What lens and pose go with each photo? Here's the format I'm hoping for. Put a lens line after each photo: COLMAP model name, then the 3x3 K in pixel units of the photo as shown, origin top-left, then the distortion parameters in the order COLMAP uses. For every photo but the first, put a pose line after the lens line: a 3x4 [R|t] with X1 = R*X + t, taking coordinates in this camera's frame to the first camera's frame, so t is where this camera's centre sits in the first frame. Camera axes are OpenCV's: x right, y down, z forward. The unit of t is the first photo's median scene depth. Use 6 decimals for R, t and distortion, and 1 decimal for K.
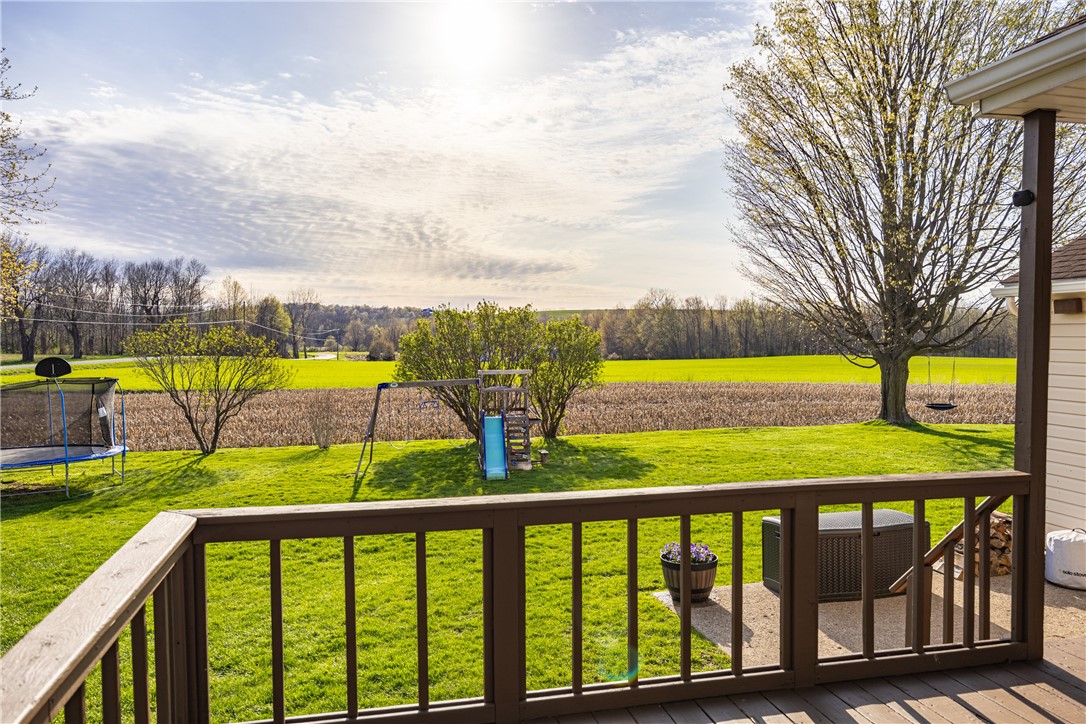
lens RADIAL K [[789.3, 0, 539.0], [0, 789.3, 362.5], [0, 0, 1]] dist [-0.013464, 0.001609]
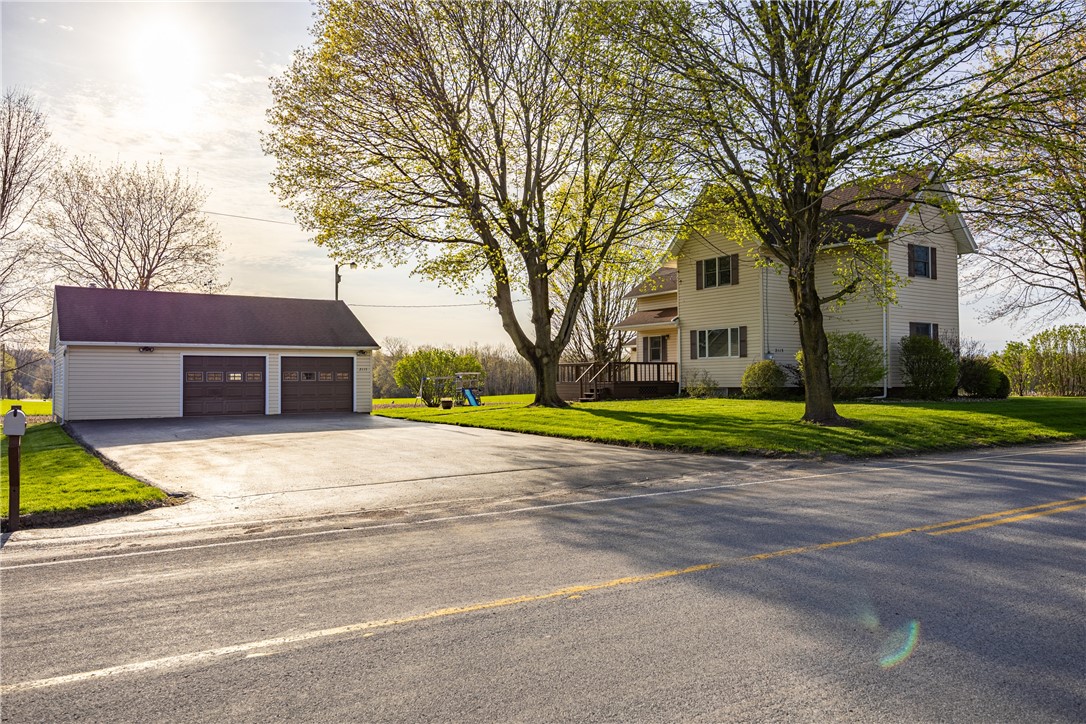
lens RADIAL K [[789.3, 0, 544.1], [0, 789.3, 358.4], [0, 0, 1]] dist [-0.013464, 0.001609]
pose [[0.932347, 0.009382, 0.361444, -0.506460], [0.014471, 0.997894, -0.063229, 0.087759], [-0.361276, 0.064181, 0.930247, -1.038805]]
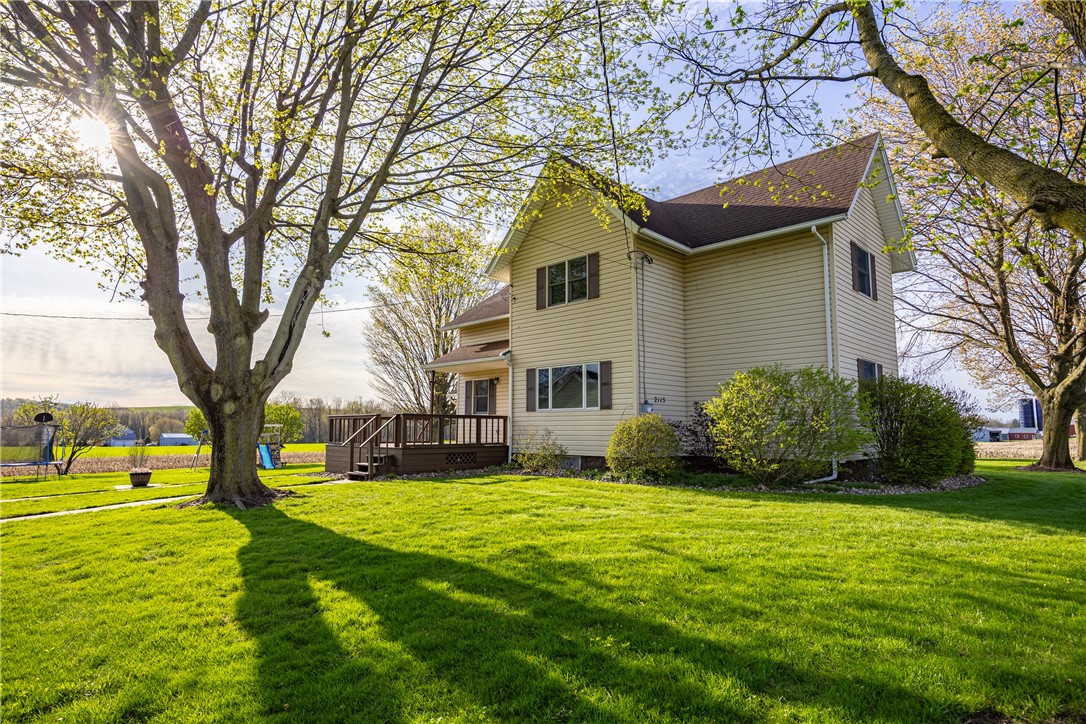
lens RADIAL K [[605.5, 0, 544.0], [0, 605.5, 359.8], [0, 0, 1]] dist [-0.002208, 0.000105]
pose [[0.844946, 0.069303, 0.530342, -0.198170], [0.010930, 0.989125, -0.146669, 0.056739], [-0.534740, 0.129724, 0.835000, -0.561879]]
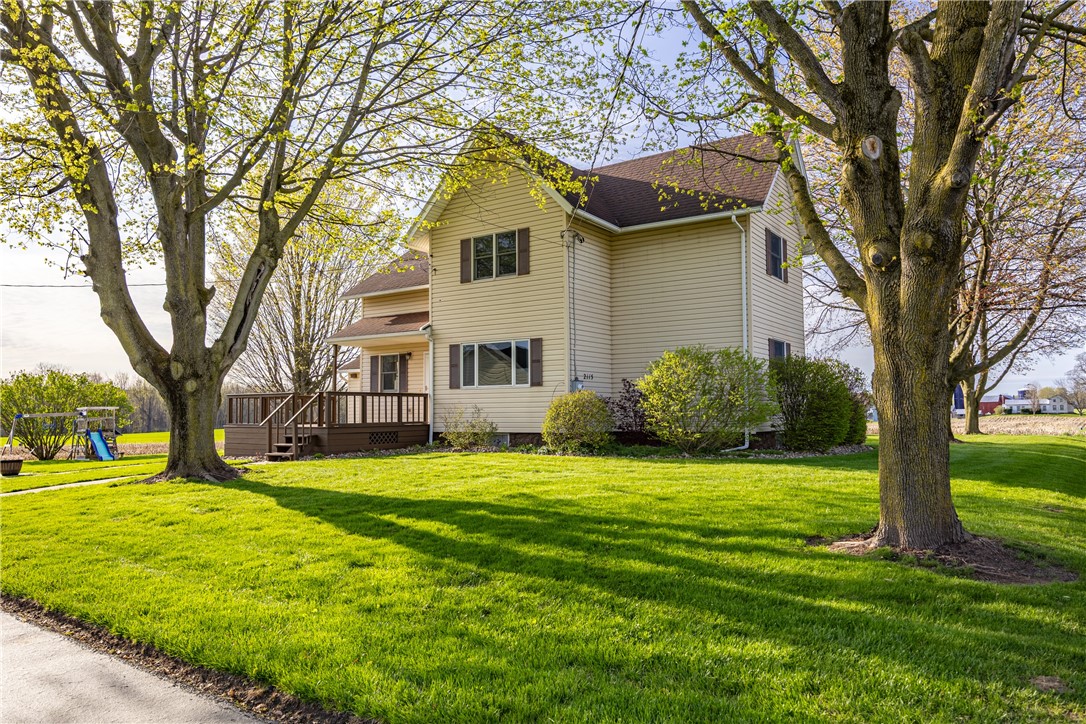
lens RADIAL K [[764.6, 0, 549.1], [0, 764.6, 358.6], [0, 0, 1]] dist [-0.007195, 0.004436]
pose [[0.727894, 0.048110, 0.684000, -0.321220], [0.027366, 0.994702, -0.099087, 0.065325], [-0.685143, 0.090843, 0.722721, -0.639226]]
